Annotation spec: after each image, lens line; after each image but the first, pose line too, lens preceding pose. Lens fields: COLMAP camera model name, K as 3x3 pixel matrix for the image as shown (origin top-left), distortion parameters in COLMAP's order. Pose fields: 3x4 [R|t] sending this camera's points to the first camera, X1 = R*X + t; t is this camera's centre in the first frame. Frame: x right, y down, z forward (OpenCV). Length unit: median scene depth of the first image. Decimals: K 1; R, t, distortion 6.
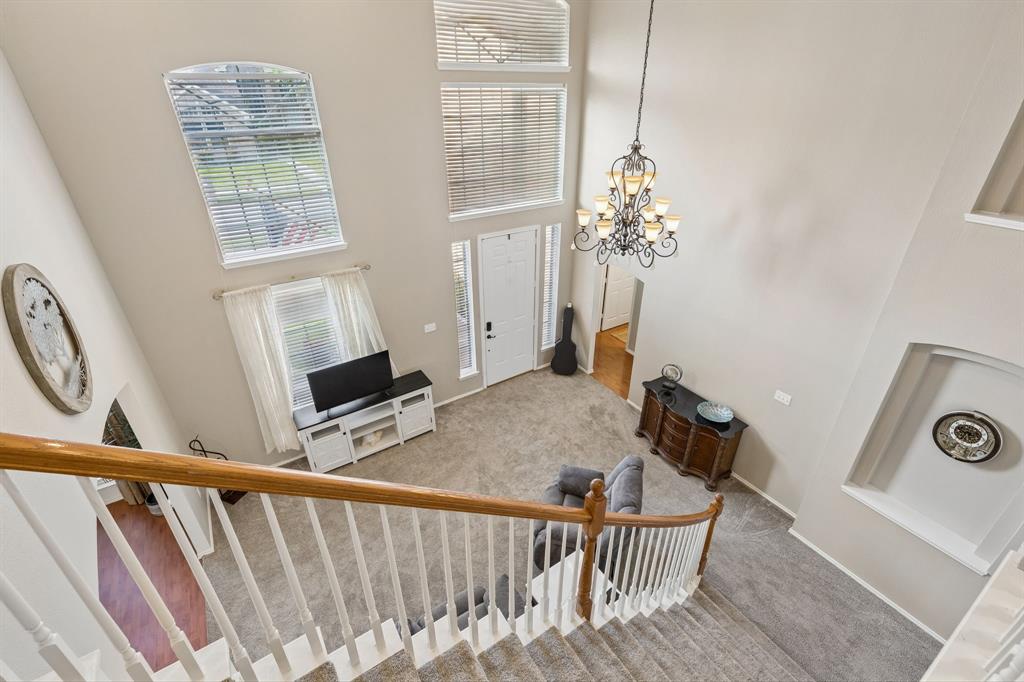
lens RADIAL K [[460.5, 0, 514.1], [0, 460.5, 339.0], [0, 0, 1]] dist [0.008825, -0.000203]
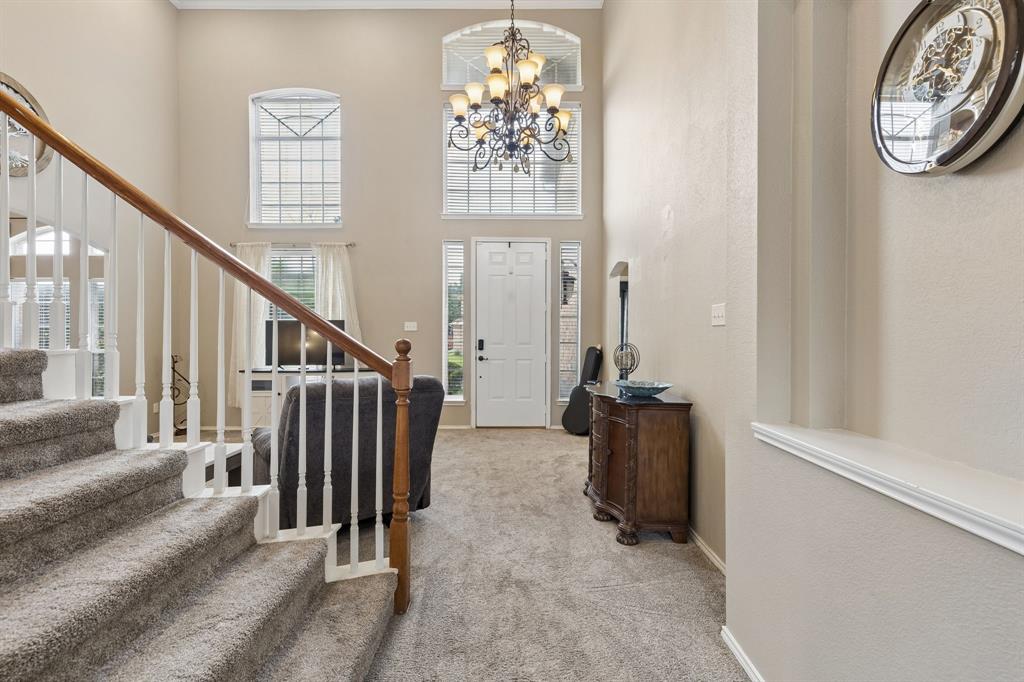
lens RADIAL K [[460.5, 0, 514.1], [0, 460.5, 339.0], [0, 0, 1]] dist [0.008825, -0.000203]
pose [[0.828777, 0.004103, -0.559564, 0.484998], [-0.272808, 0.876049, -0.397636, 0.292775], [0.488574, 0.482205, 0.727168, 0.396056]]
